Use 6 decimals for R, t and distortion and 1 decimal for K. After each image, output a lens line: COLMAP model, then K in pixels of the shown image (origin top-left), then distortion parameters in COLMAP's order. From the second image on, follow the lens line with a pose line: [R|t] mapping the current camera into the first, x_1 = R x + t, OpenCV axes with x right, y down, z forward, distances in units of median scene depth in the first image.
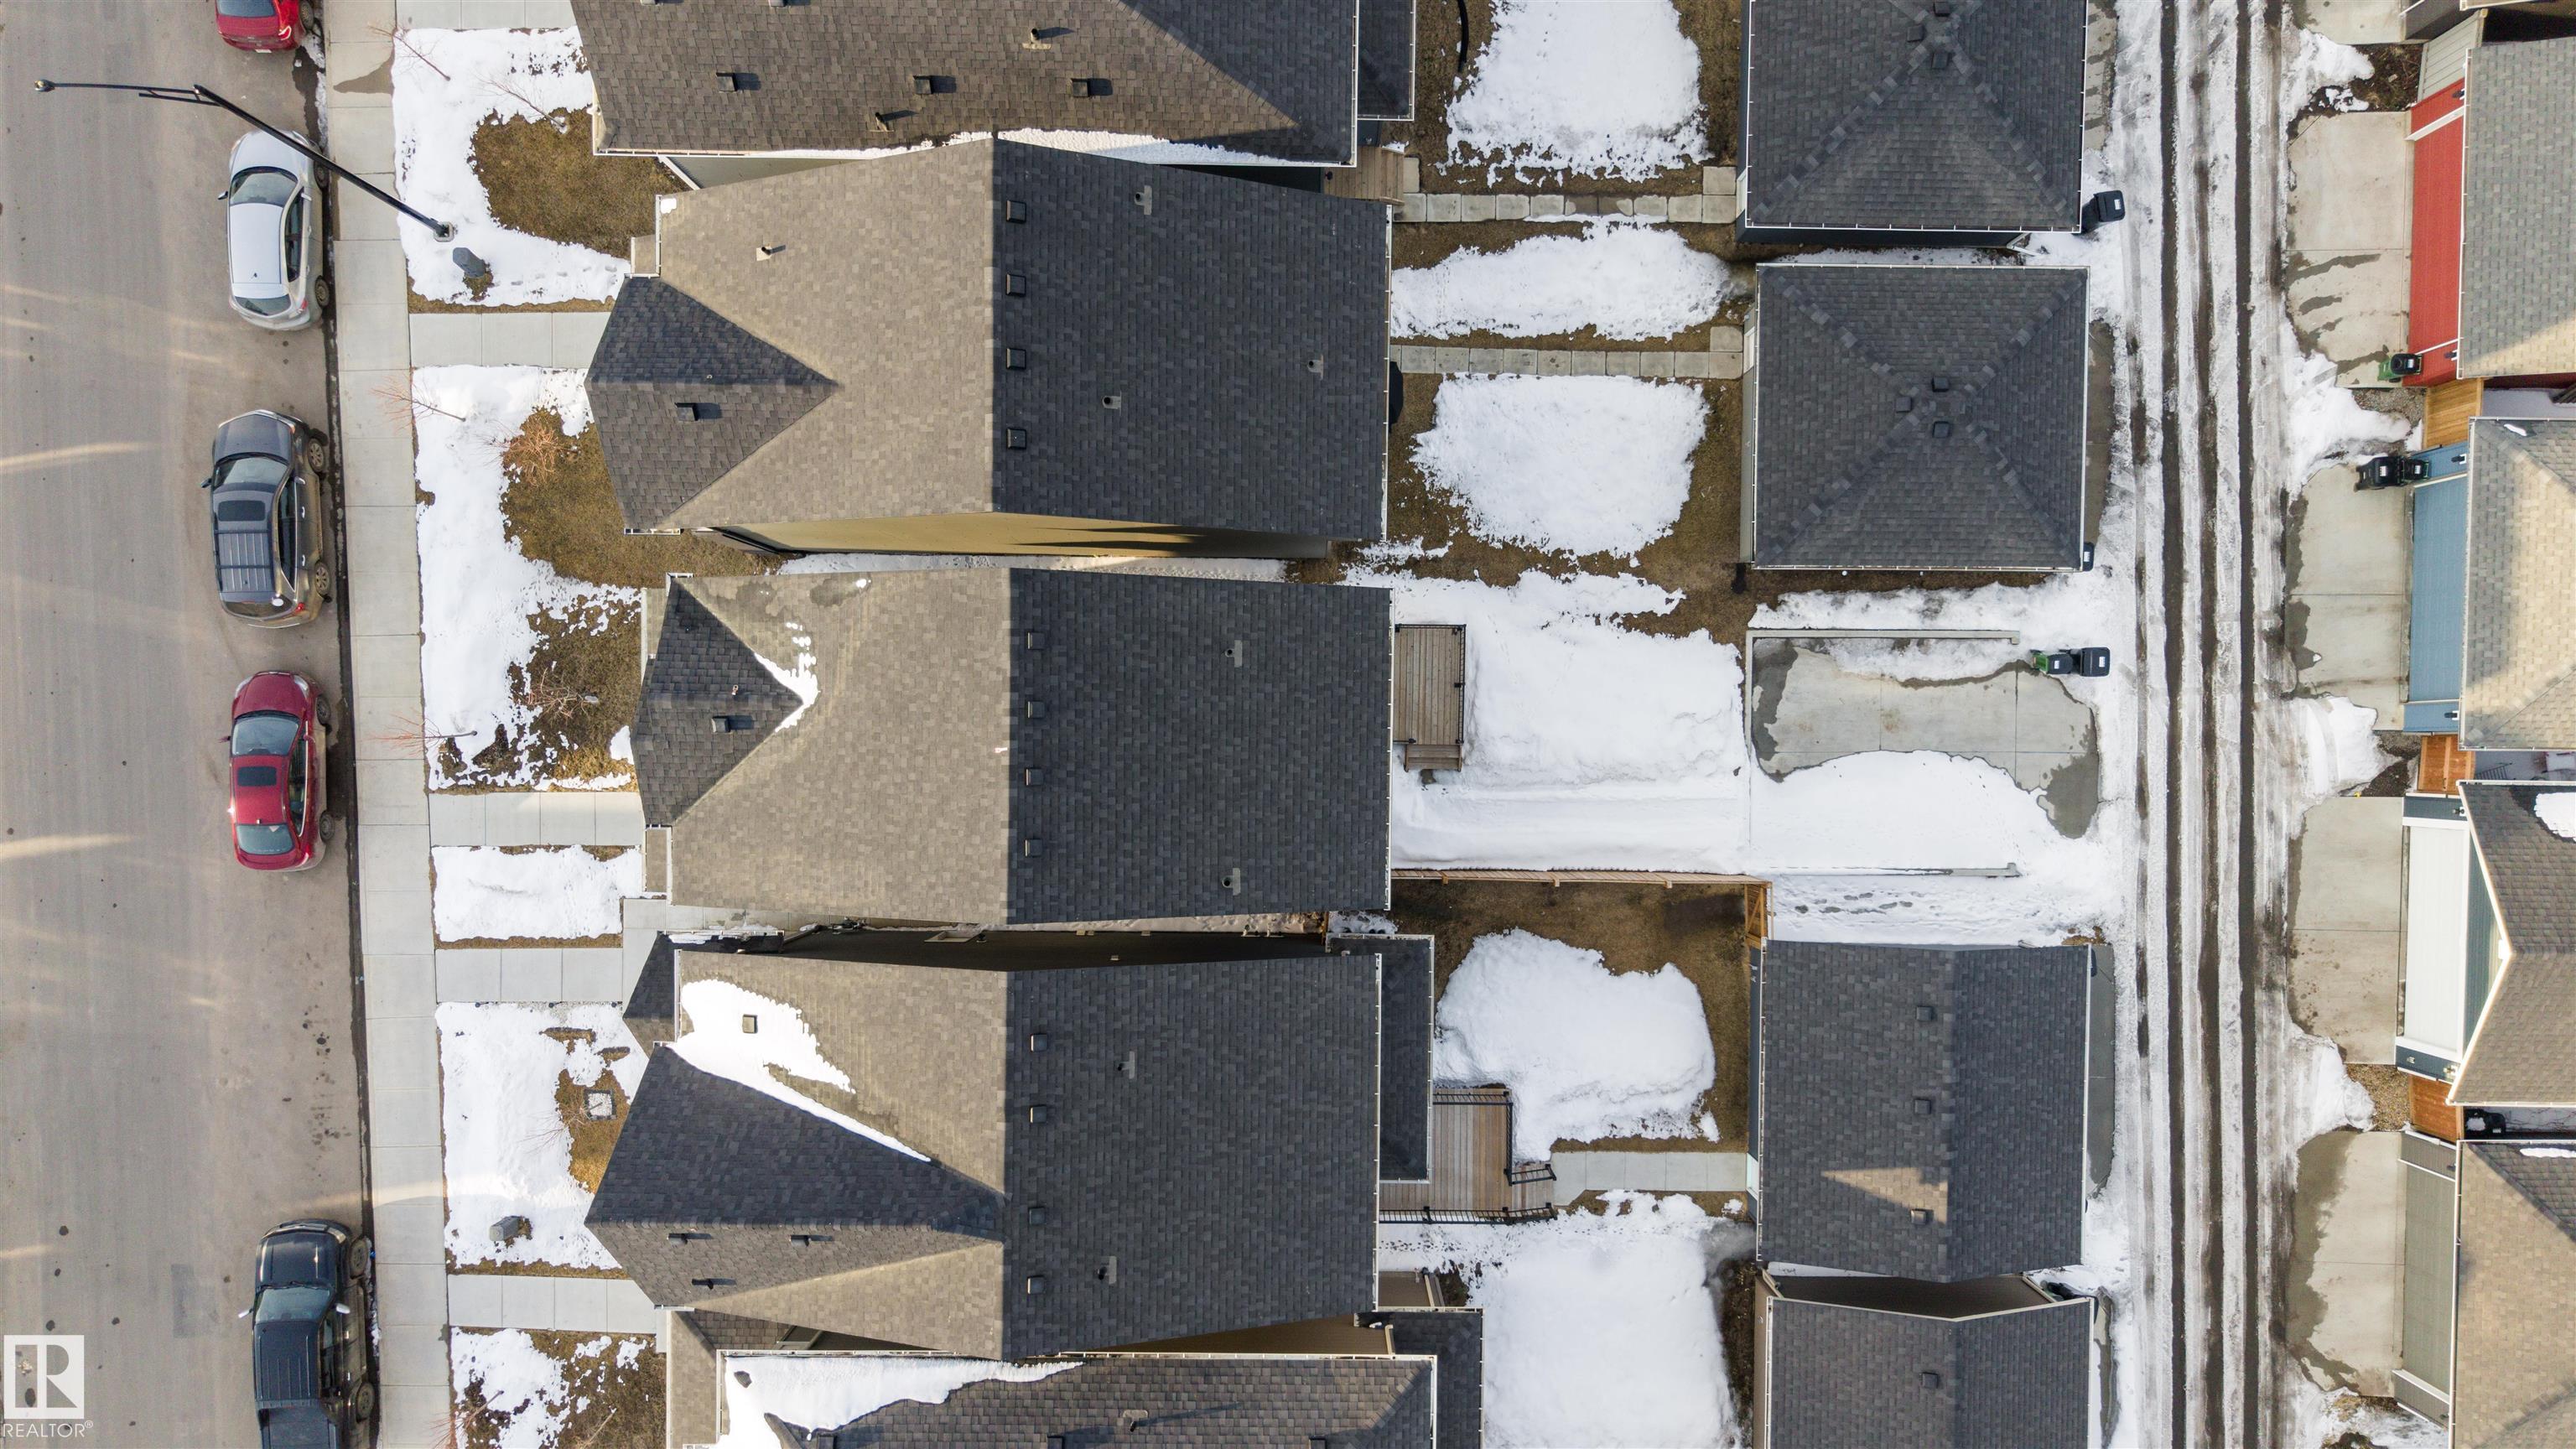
lens RADIAL K [[1793.8, 0, 1291.7], [0, 1793.8, 812.7], [0, 0, 1]] dist [0.003954, 0.000764]
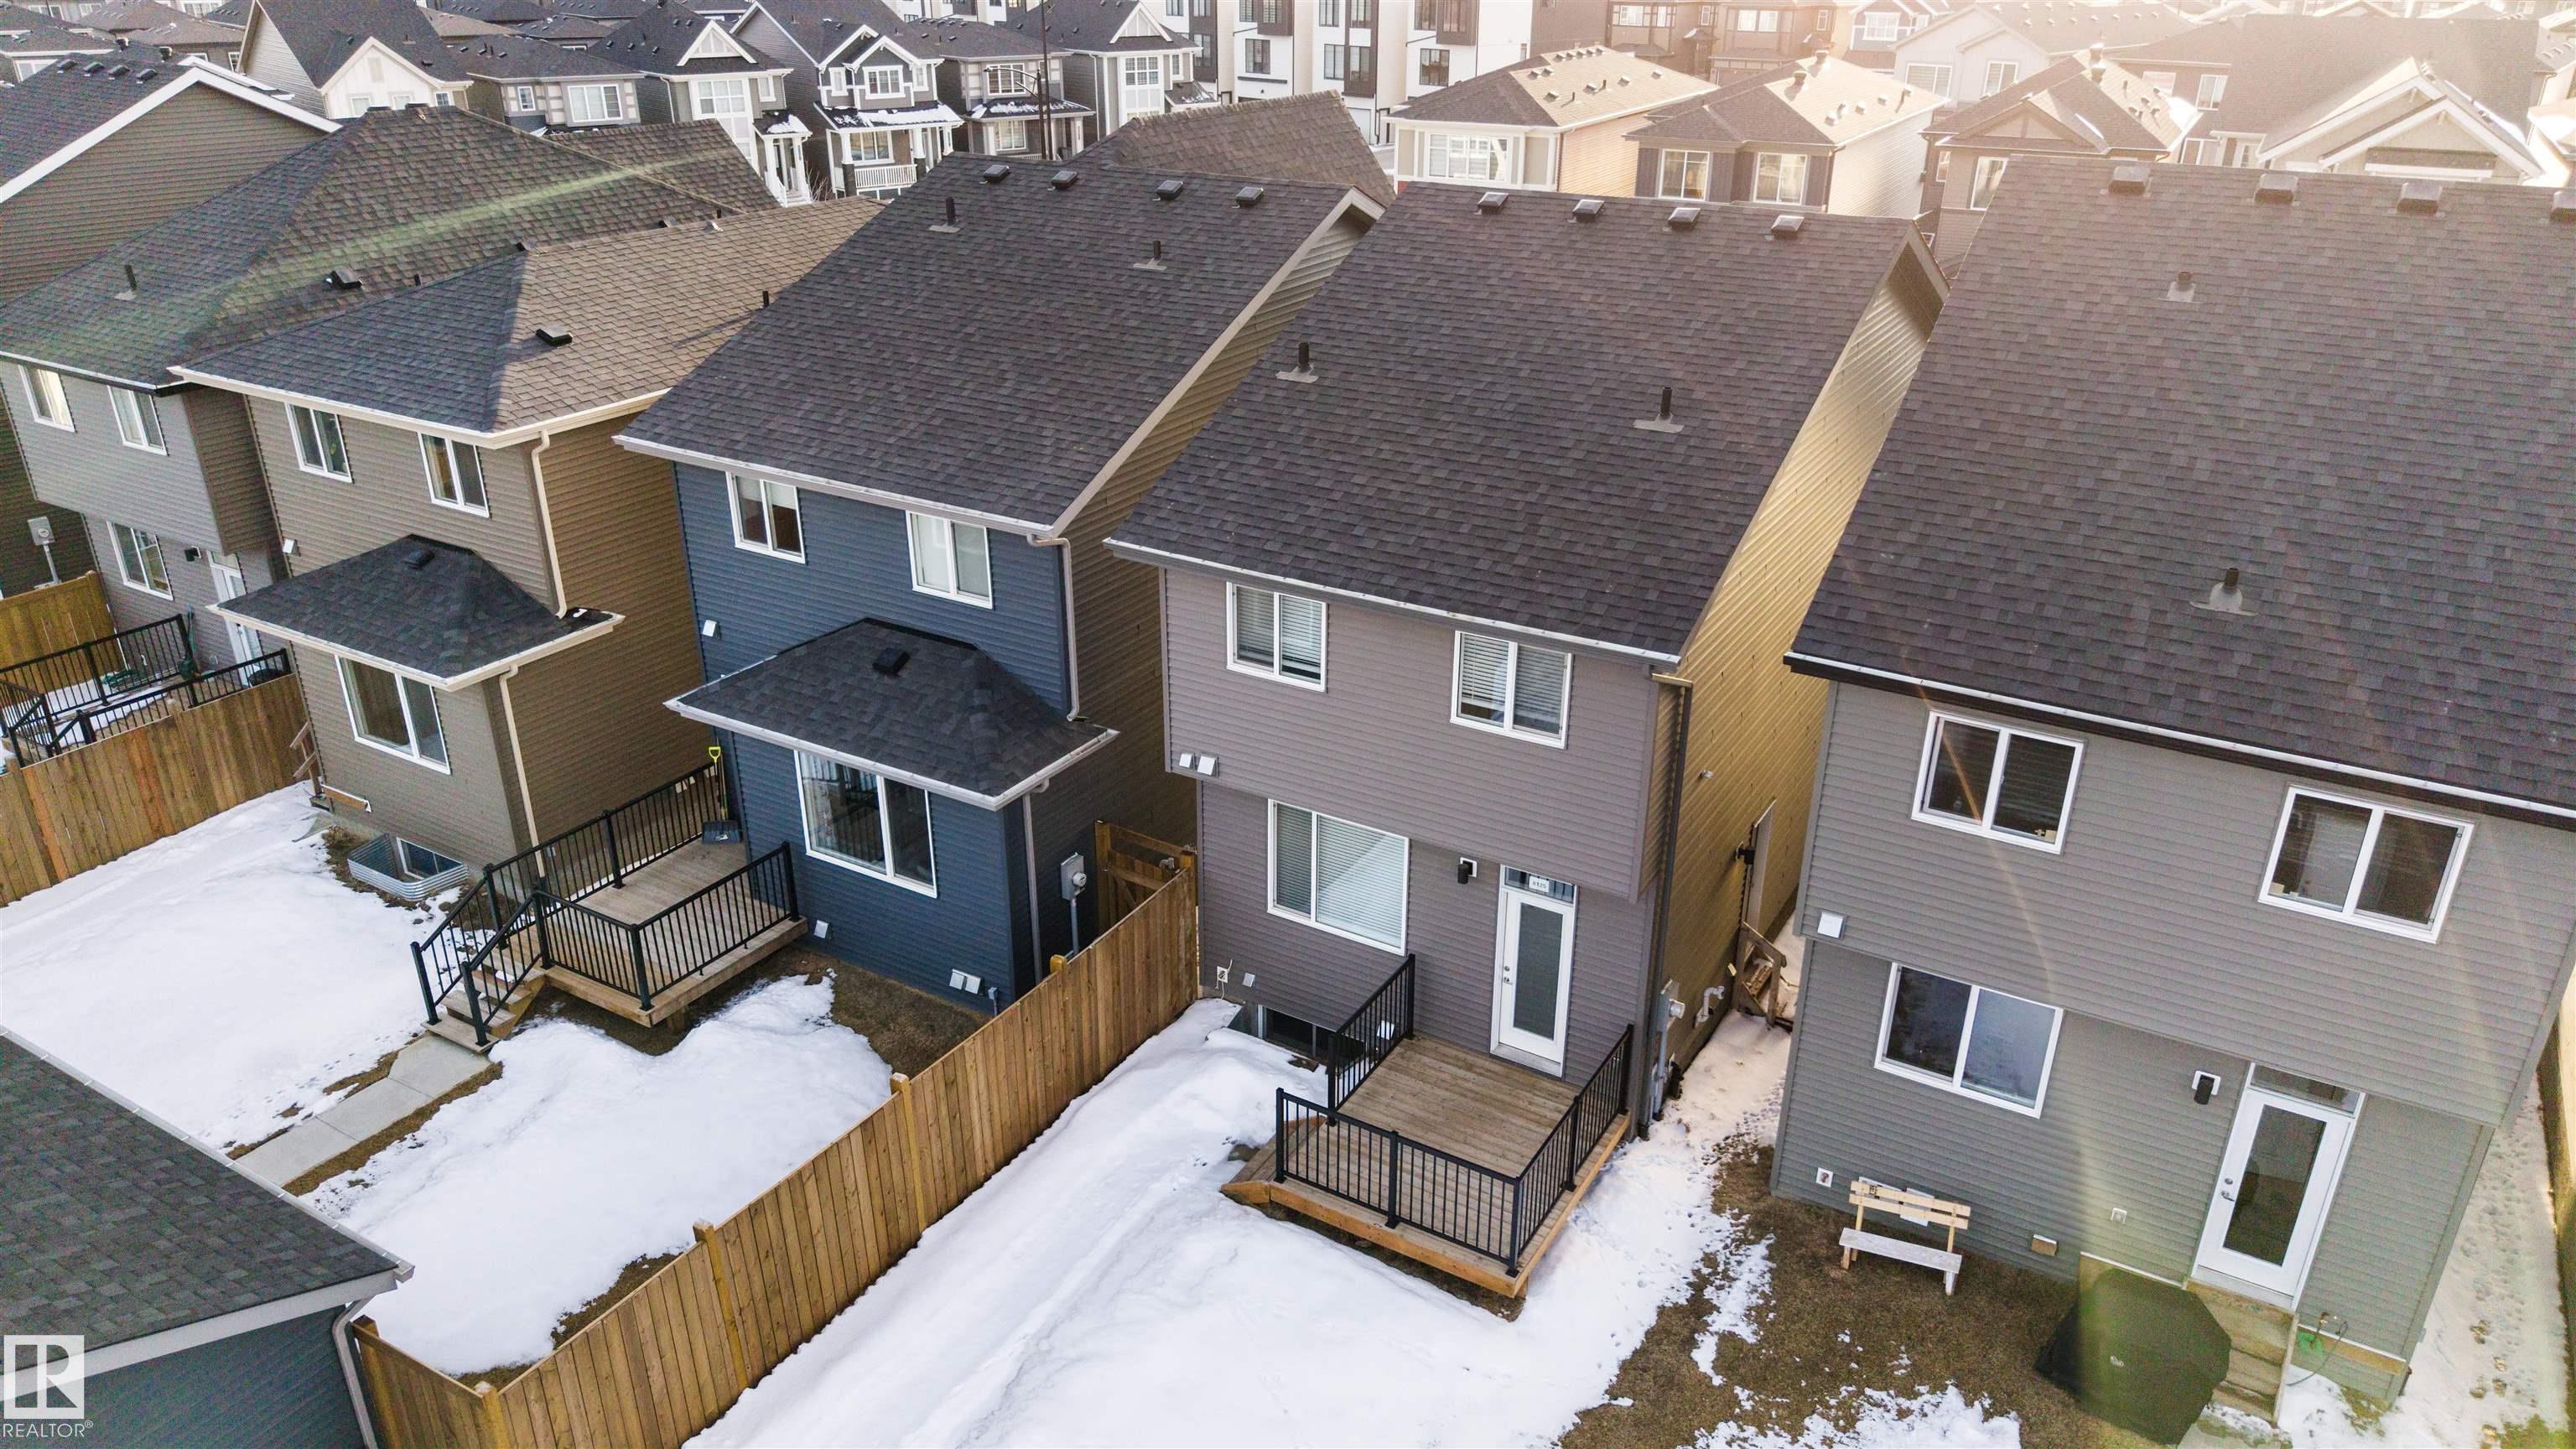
lens RADIAL K [[1723.4, 0, 1288.0], [0, 1723.4, 724.5], [0, 0, 1]] dist [-0.001623, -0.002364]
pose [[-0.507645, 0.355172, -0.784952, 0.478664], [-0.860946, -0.243669, 0.446538, -0.251722], [-0.032671, 0.902484, 0.429482, 0.872124]]
